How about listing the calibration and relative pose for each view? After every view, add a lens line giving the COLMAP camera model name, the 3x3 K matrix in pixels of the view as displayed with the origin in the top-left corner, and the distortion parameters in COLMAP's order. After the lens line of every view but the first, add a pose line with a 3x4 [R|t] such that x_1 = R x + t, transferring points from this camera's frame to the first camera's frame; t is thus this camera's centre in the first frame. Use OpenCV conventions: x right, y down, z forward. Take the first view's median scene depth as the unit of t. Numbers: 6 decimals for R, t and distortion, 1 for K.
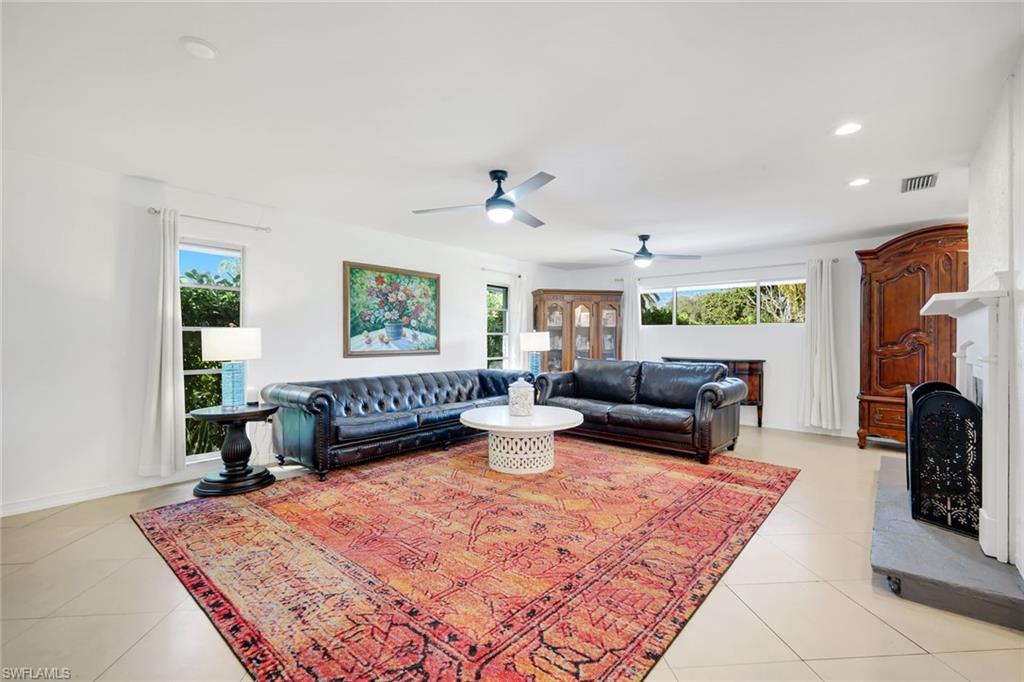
lens RADIAL K [[451.9, 0, 513.6], [0, 451.9, 338.0], [0, 0, 1]] dist [0.003799, -0.000843]
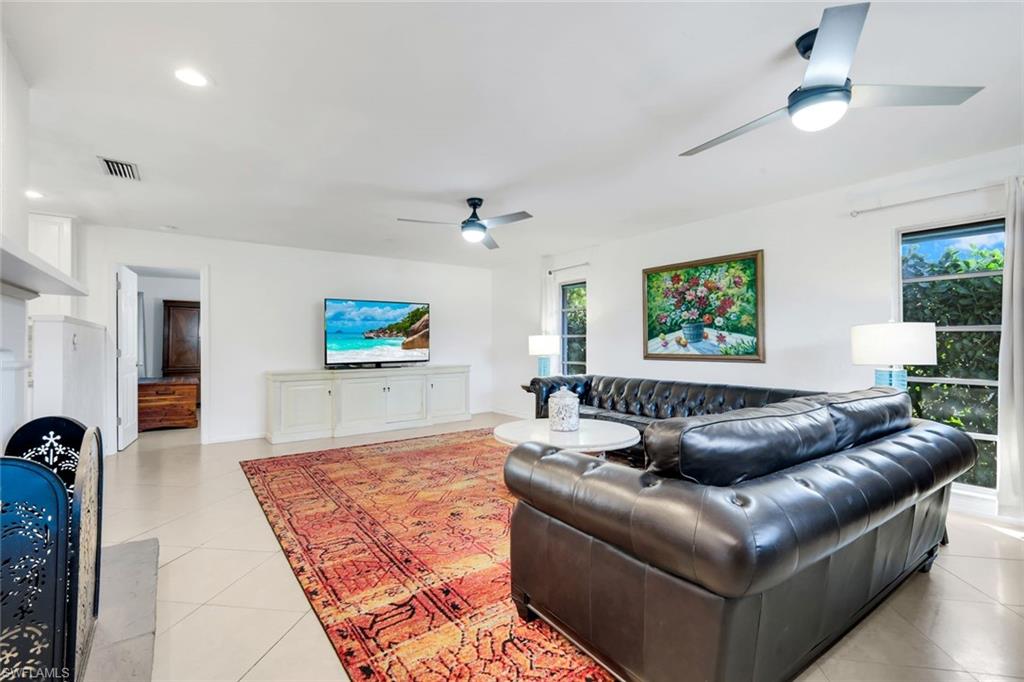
lens RADIAL K [[471.5, 0, 518.4], [0, 471.5, 337.0], [0, 0, 1]] dist [0.007958, -0.002068]
pose [[-0.237953, -0.014058, -0.971175, 0.746683], [0.004572, 0.999868, -0.015593, 0.006706], [0.971266, -0.008151, -0.237857, 0.931683]]
